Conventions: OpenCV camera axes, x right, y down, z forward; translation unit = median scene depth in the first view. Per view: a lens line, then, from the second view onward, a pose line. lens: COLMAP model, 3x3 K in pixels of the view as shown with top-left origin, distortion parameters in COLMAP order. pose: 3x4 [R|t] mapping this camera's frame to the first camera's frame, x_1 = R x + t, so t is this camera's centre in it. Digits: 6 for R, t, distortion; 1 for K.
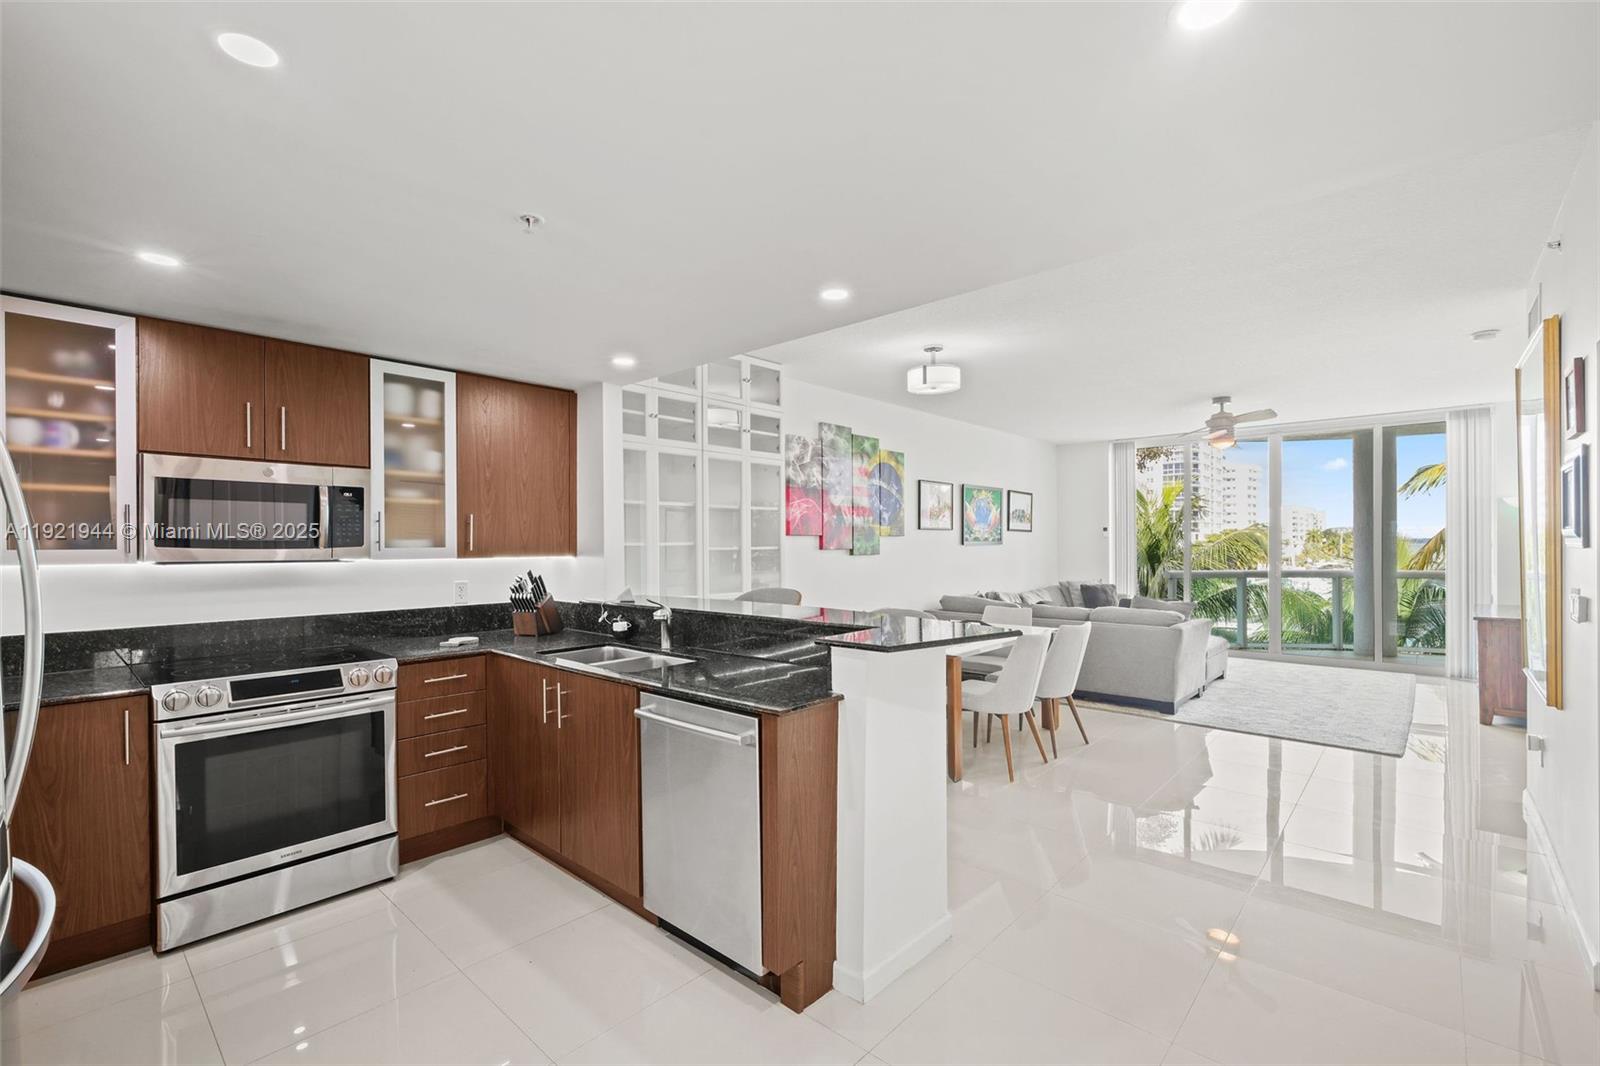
lens RADIAL K [[687.7, 0, 796.6], [0, 687.7, 543.6], [0, 0, 1]] dist [0.000225, -0.000080]
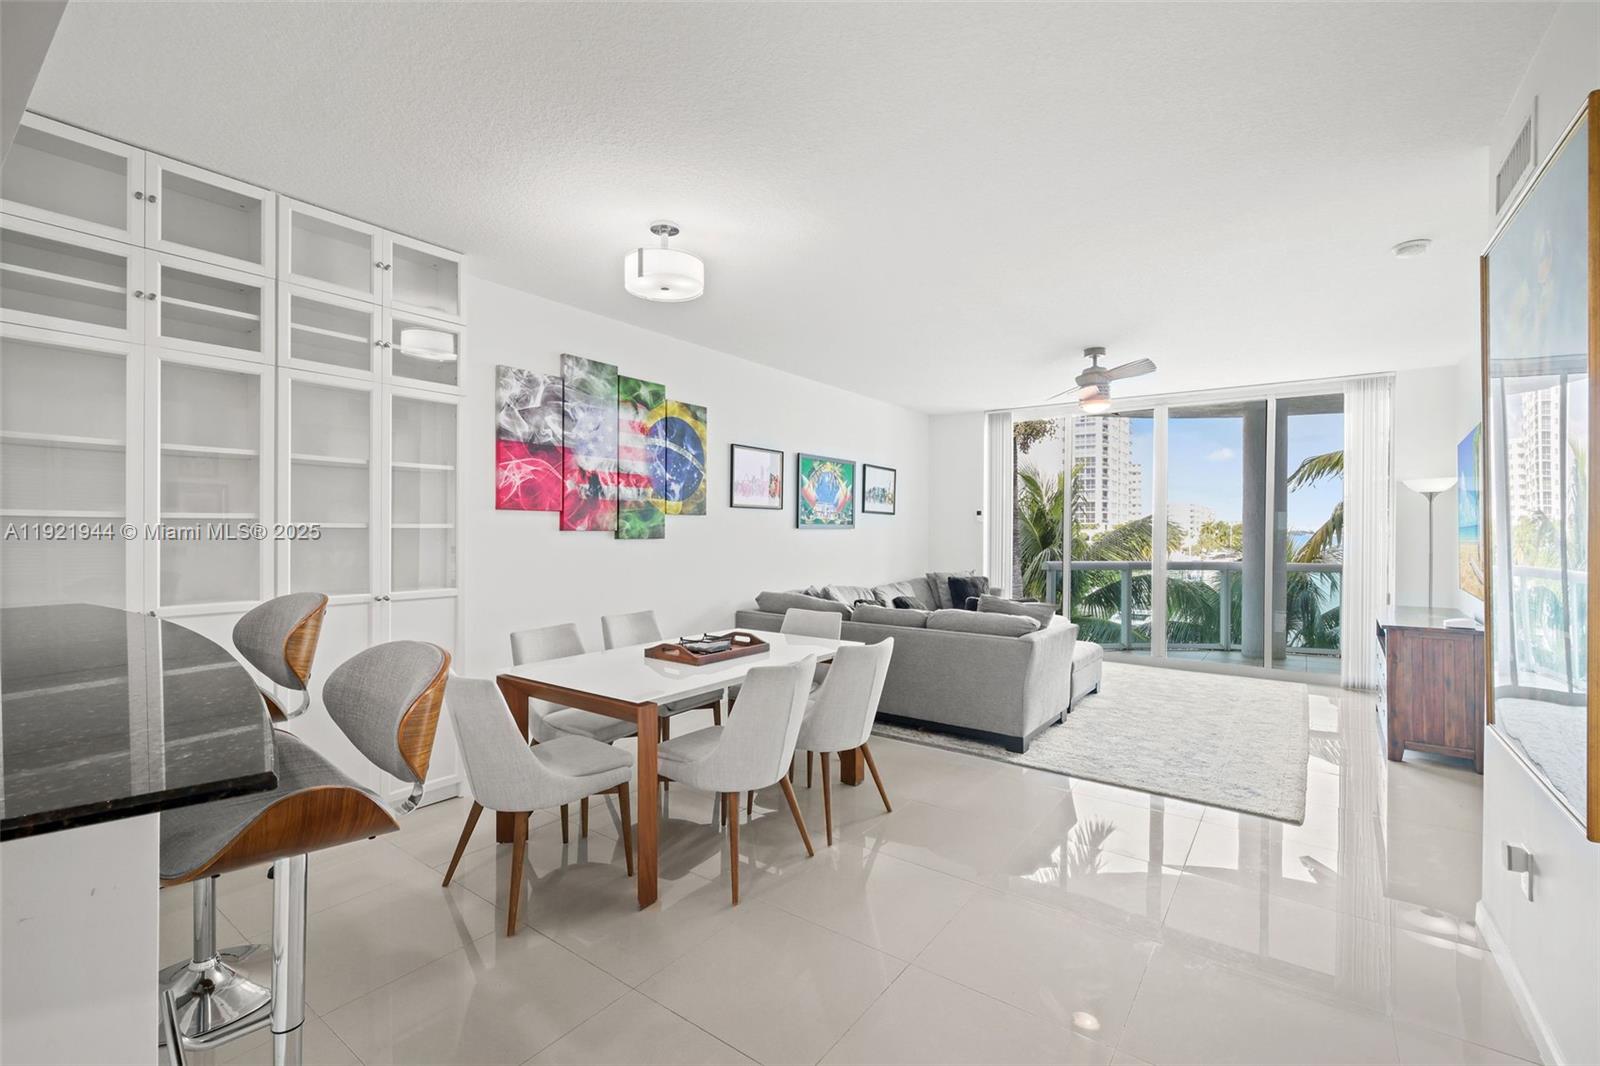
lens RADIAL K [[689.6, 0, 799.9], [0, 689.6, 527.9], [0, 0, 1]] dist [-0.000809, -0.000351]
pose [[0.993889, 0.013237, 0.109588, 0.187215], [-0.013048, 0.999912, -0.002446, 0.004279], [-0.109610, 0.001001, 0.993974, 0.232357]]
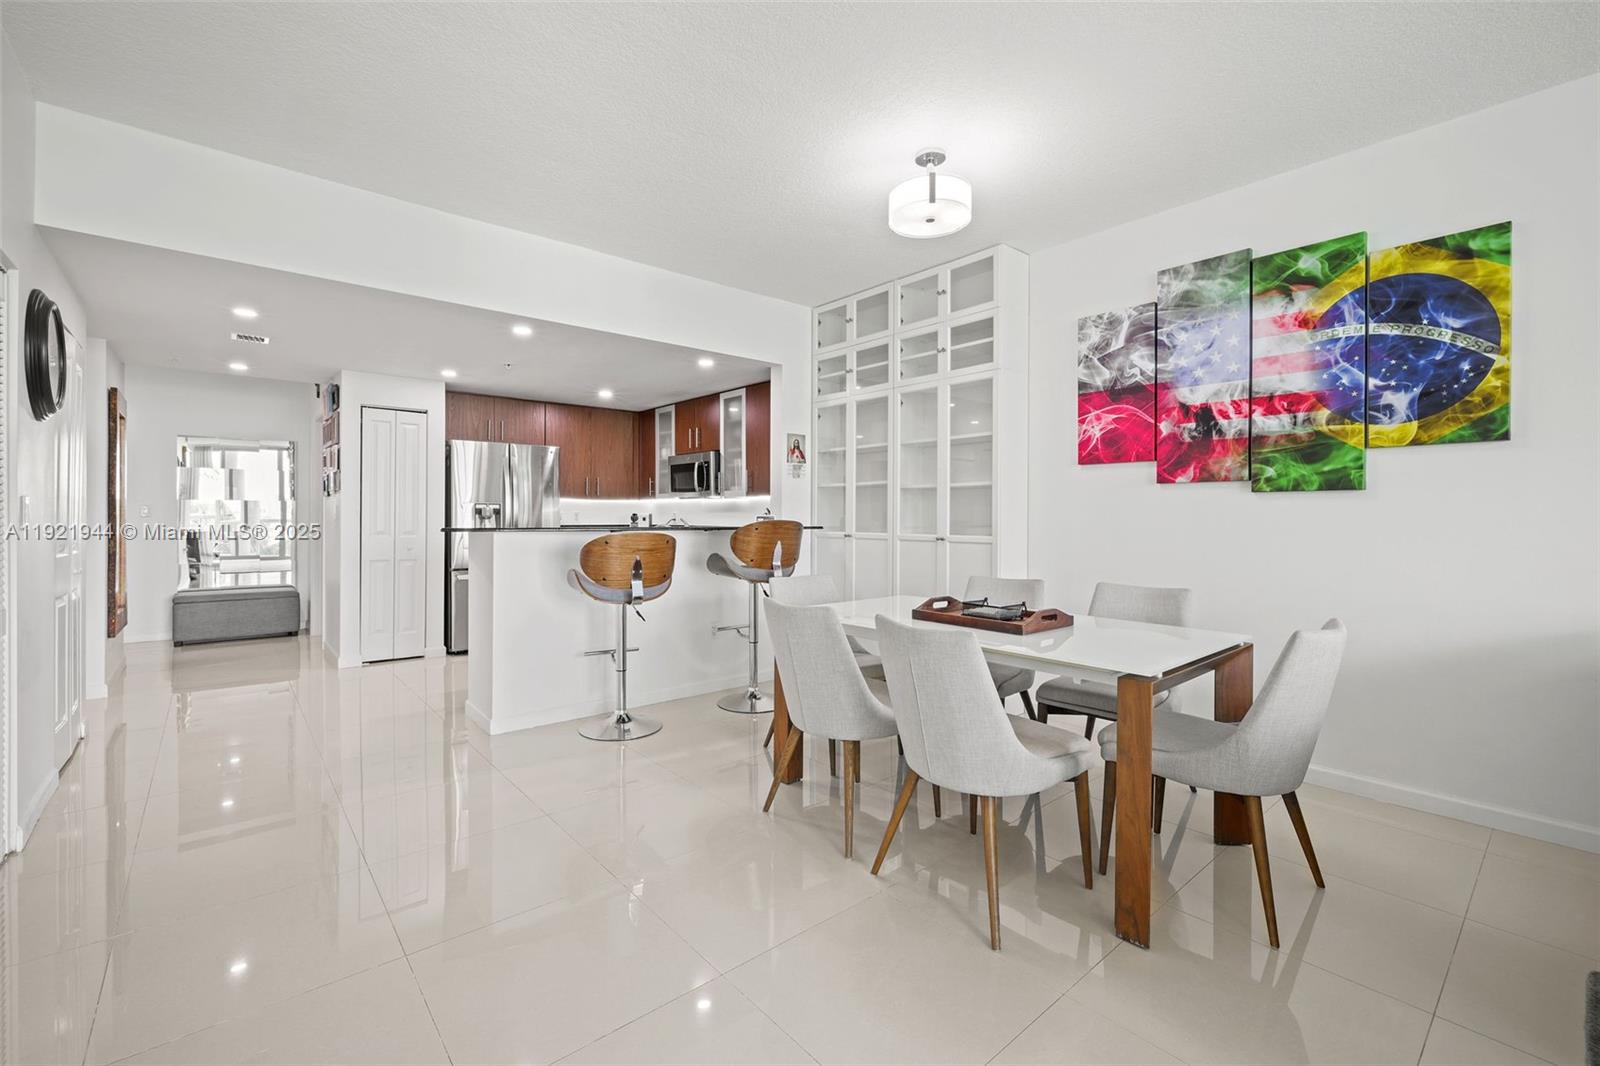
lens RADIAL K [[689.6, 0, 799.9], [0, 689.6, 527.9], [0, 0, 1]] dist [-0.000809, -0.000351]
pose [[-0.119174, 0.016929, -0.992729, 0.617909], [-0.006073, 0.999823, 0.017779, 0.035789], [0.992855, 0.008148, -0.119050, 0.694335]]
